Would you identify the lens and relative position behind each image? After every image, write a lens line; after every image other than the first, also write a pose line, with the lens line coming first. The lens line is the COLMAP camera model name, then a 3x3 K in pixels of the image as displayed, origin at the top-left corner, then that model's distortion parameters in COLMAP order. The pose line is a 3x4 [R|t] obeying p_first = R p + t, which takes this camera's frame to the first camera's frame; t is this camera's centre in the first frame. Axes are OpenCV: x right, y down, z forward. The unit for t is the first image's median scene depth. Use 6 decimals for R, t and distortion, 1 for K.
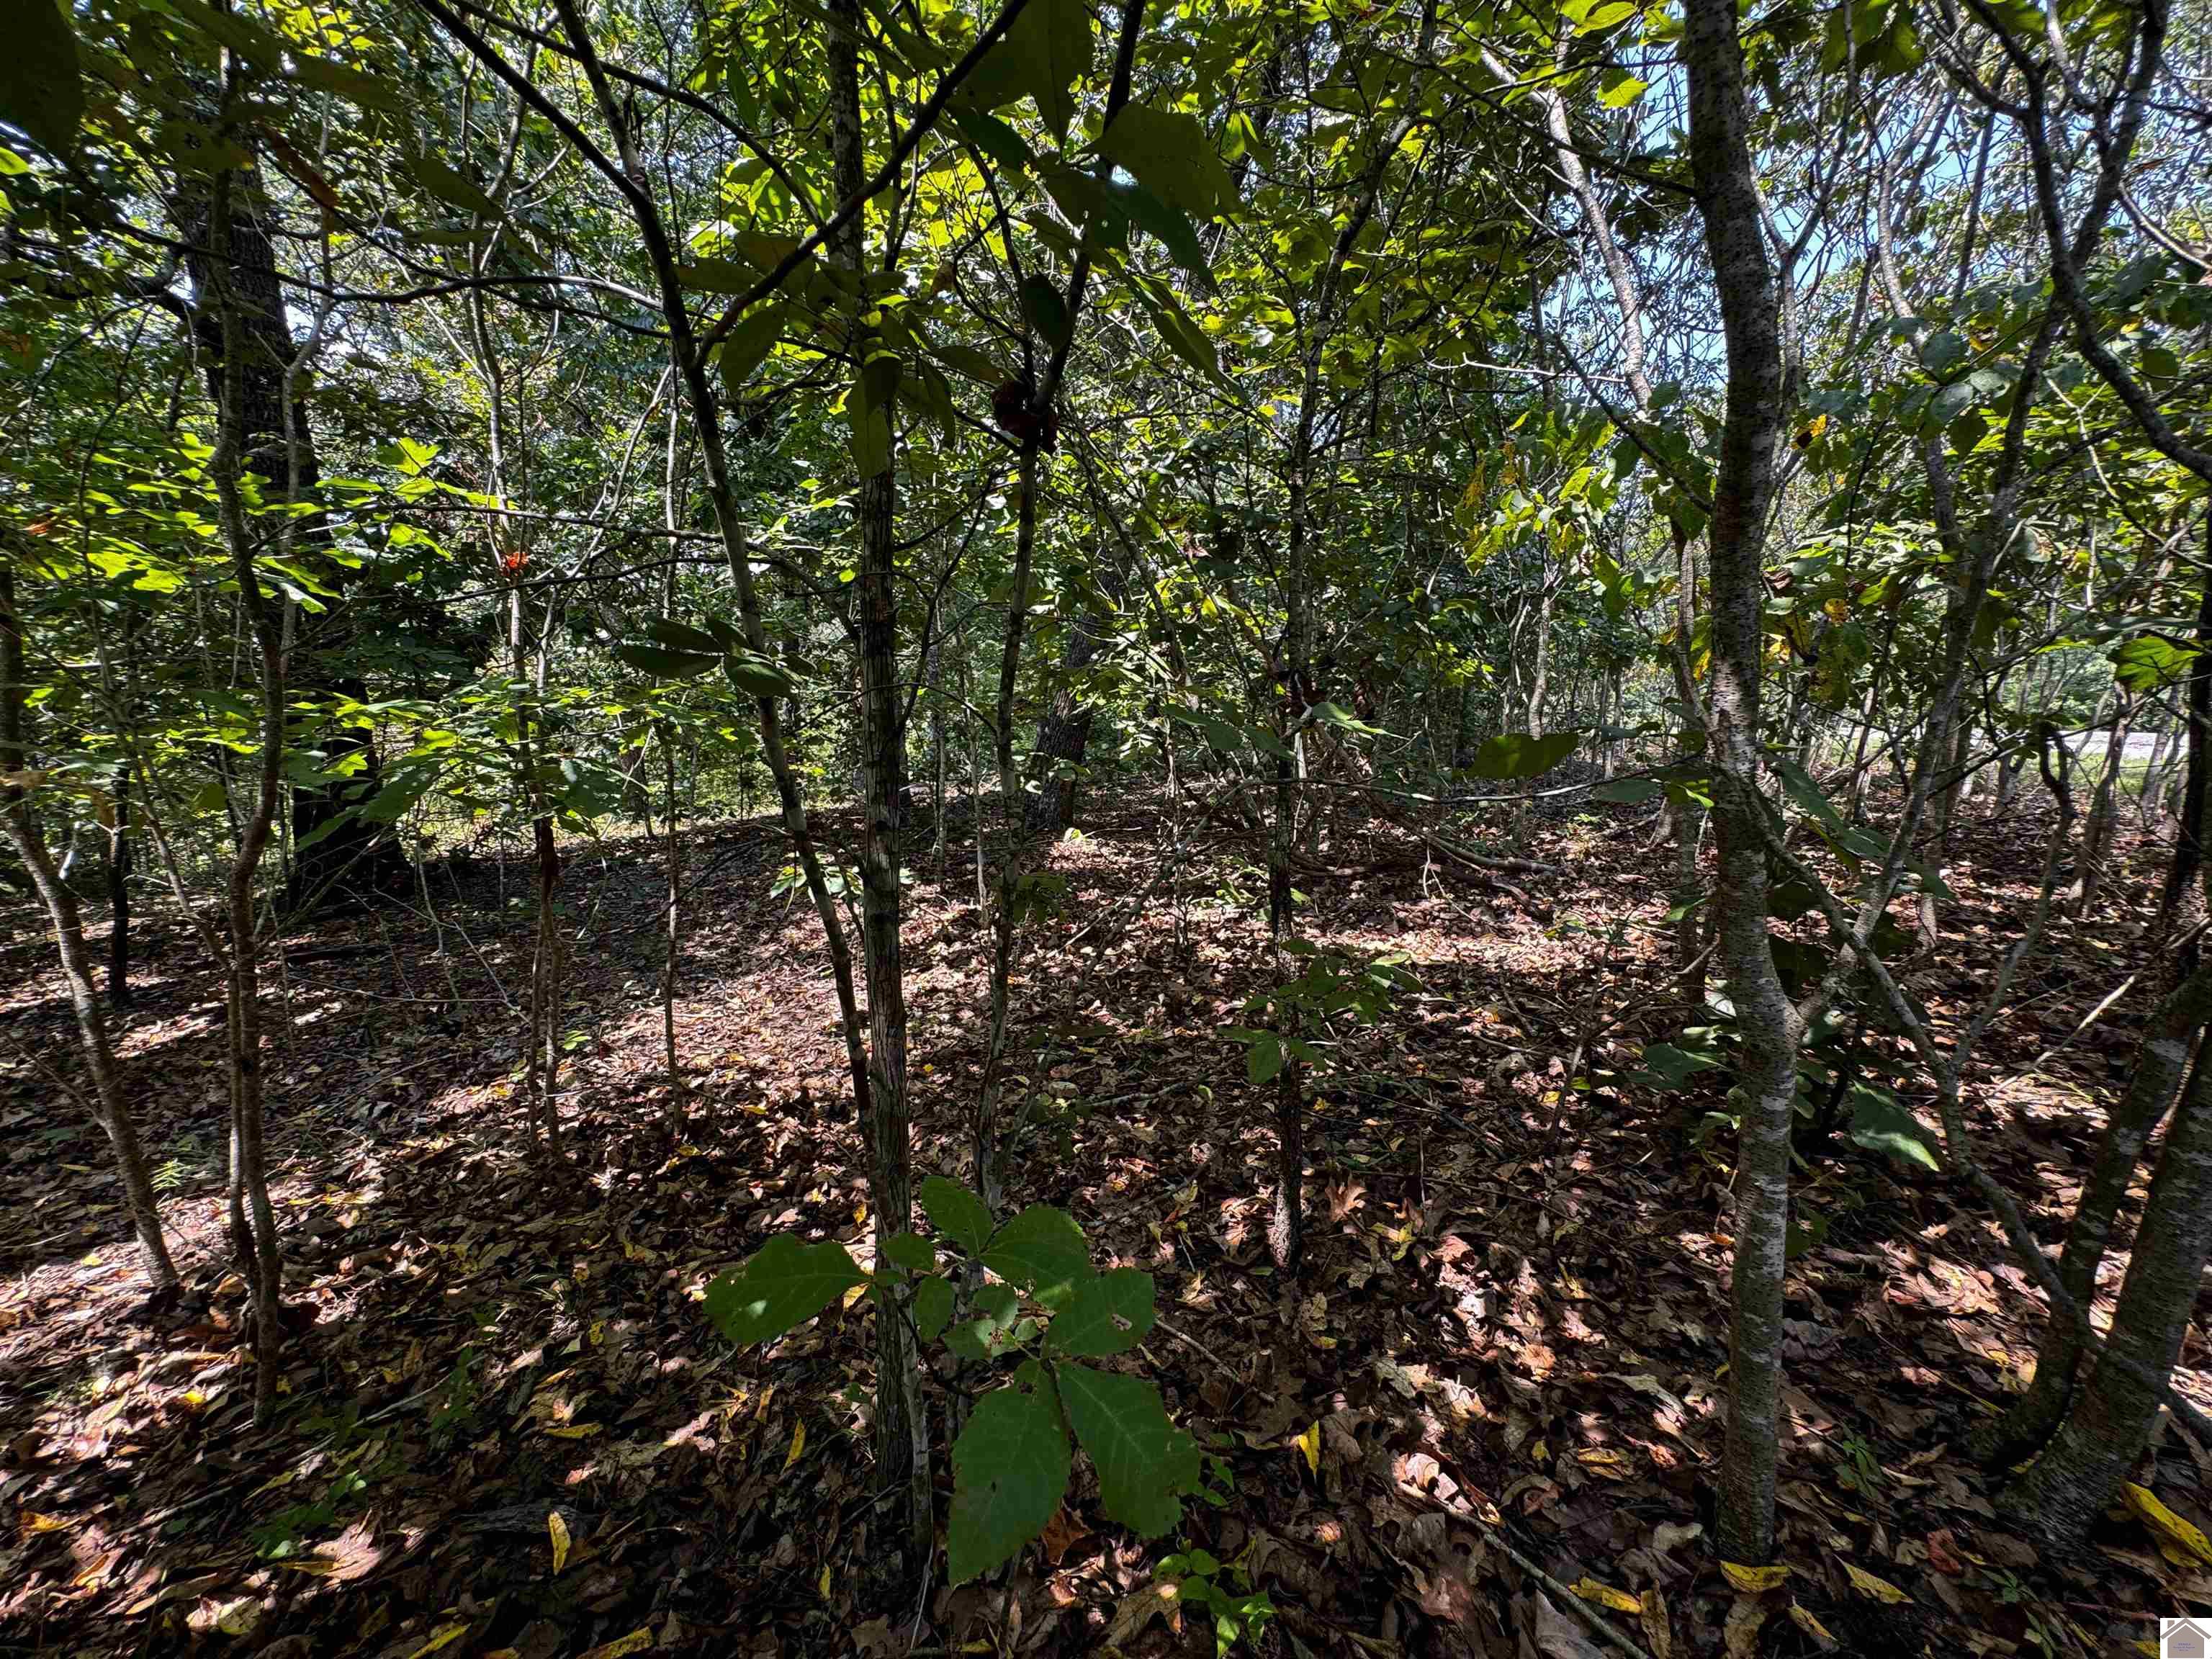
lens RADIAL K [[888.4, 0, 1106.5], [0, 888.4, 830.5], [0, 0, 1]] dist [0.000192, 0.000008]
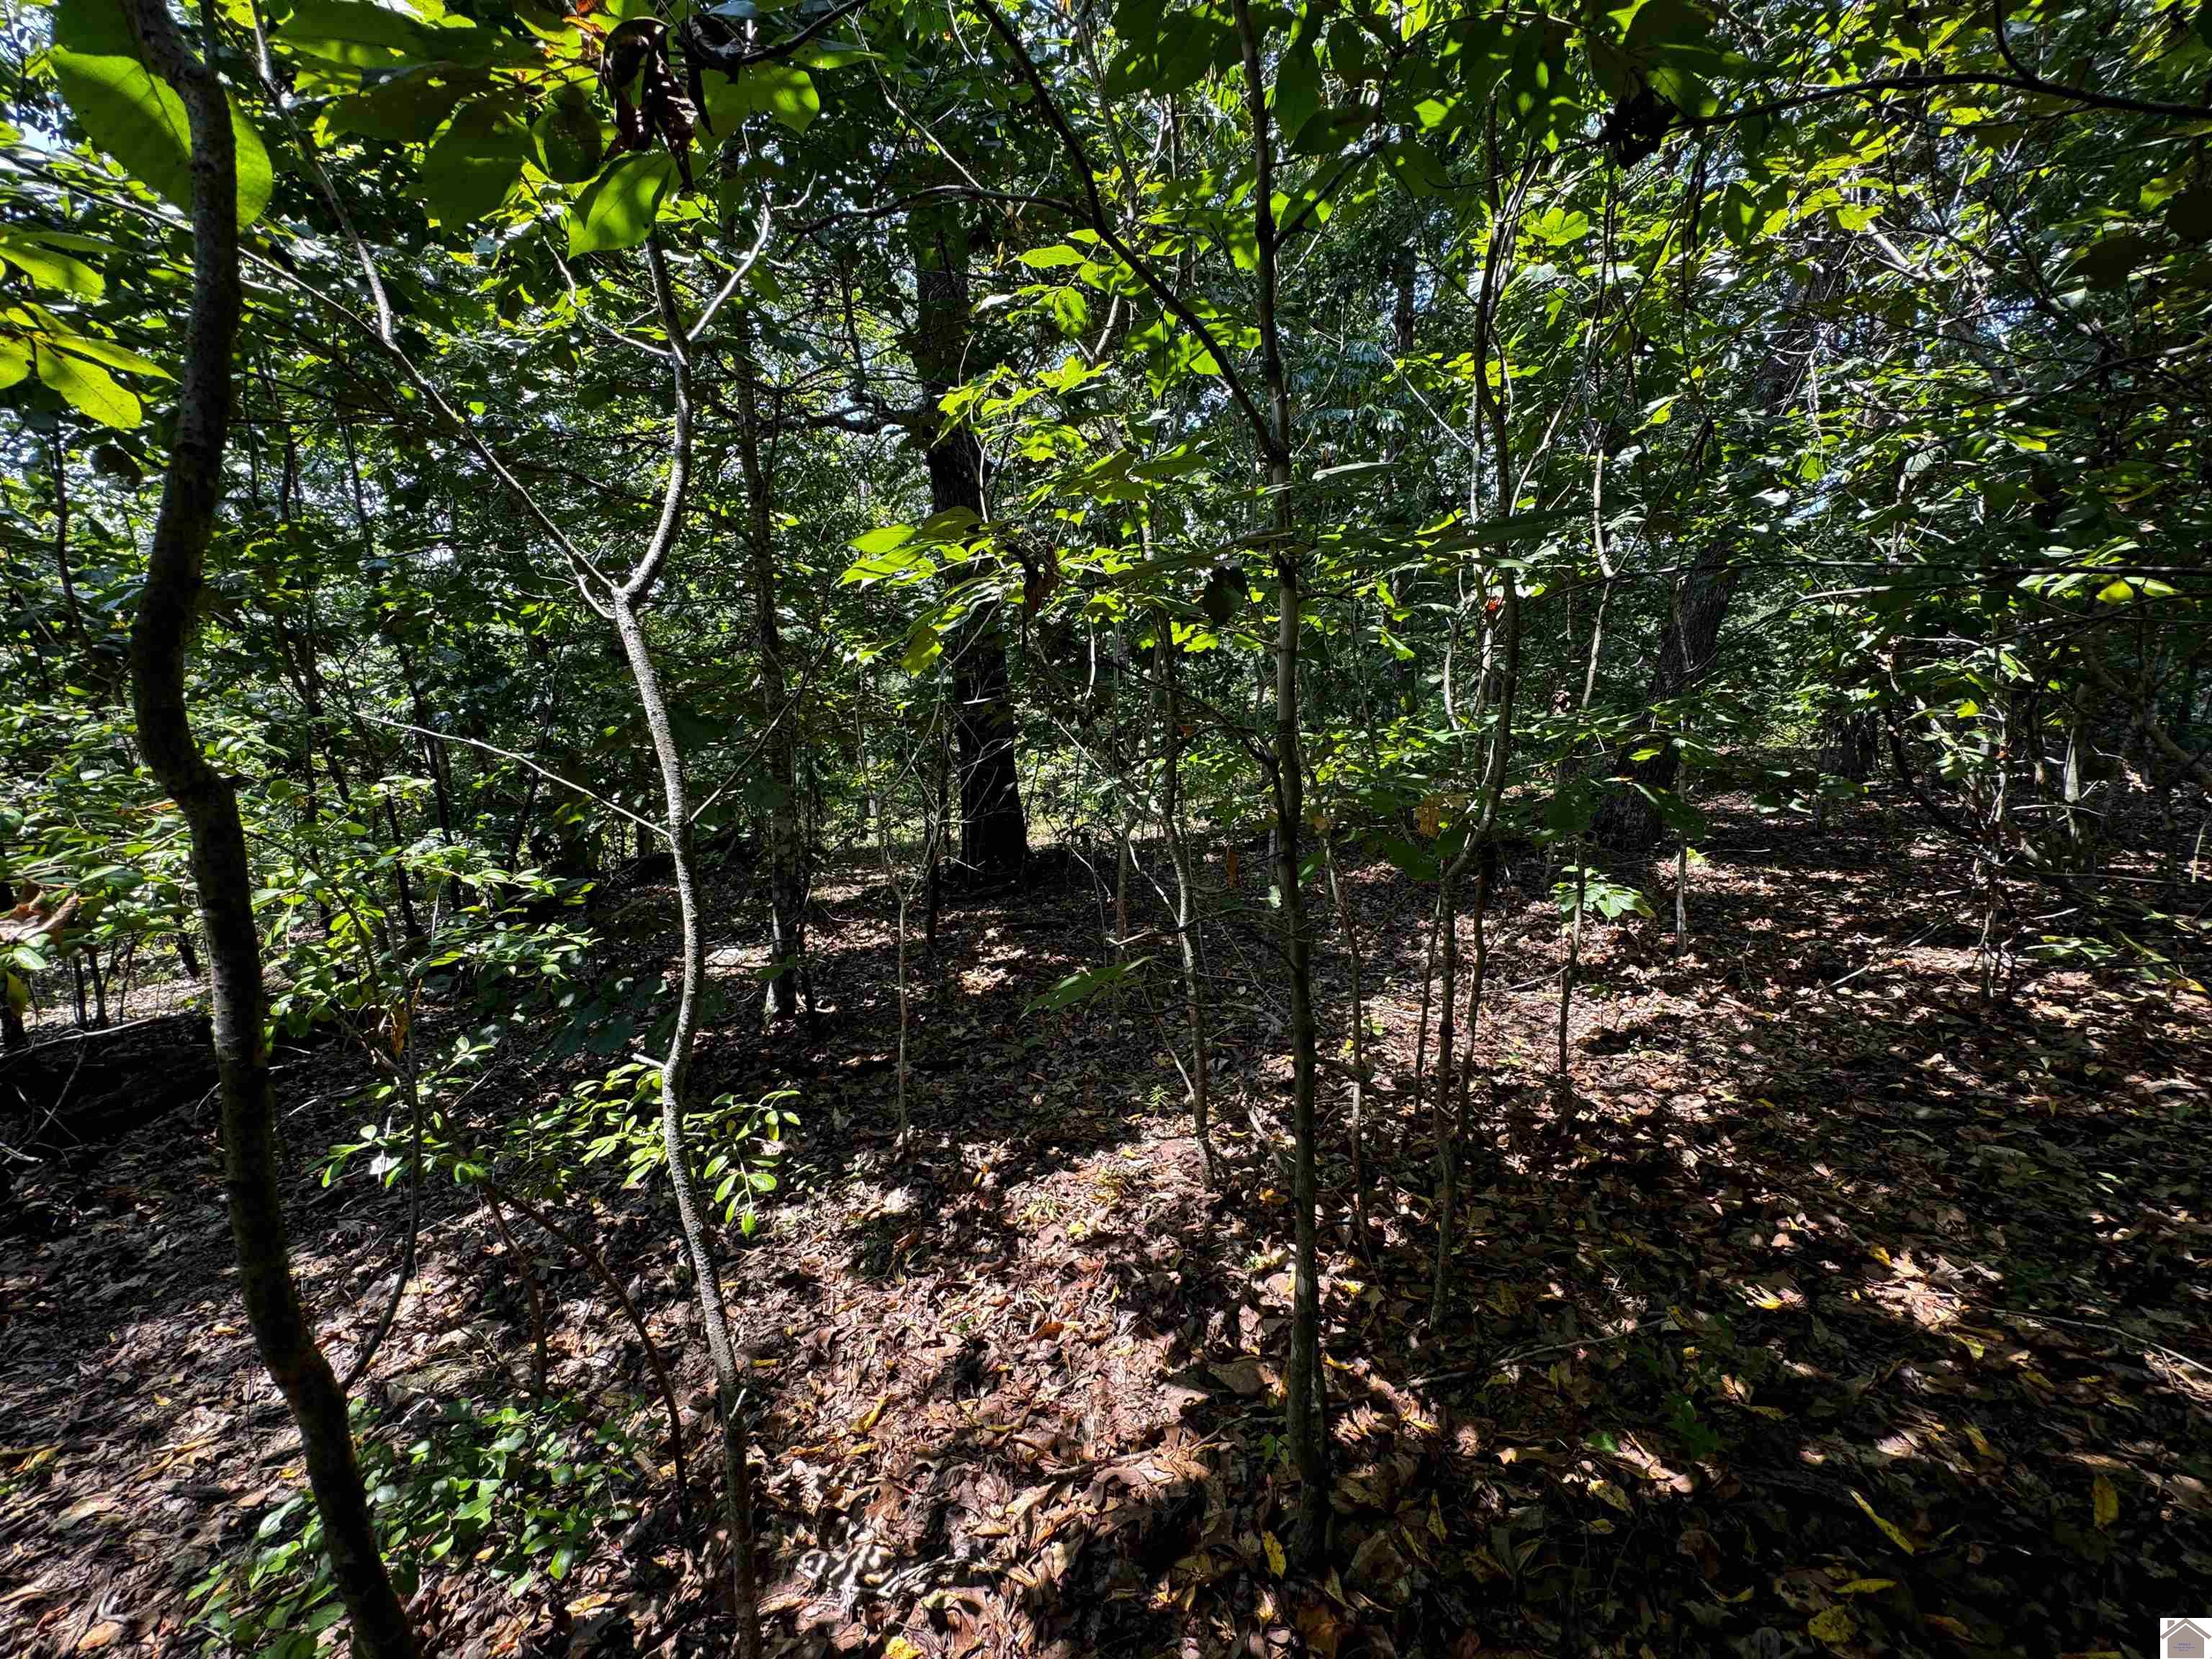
lens RADIAL K [[888.4, 0, 1106.2], [0, 888.4, 828.5], [0, 0, 1]] dist [0.000192, 0.000008]
pose [[0.904139, 0.031034, -0.426109, -0.324089], [-0.034862, 0.999391, -0.001184, -0.000265], [0.425813, 0.015926, 0.904671, -0.120145]]
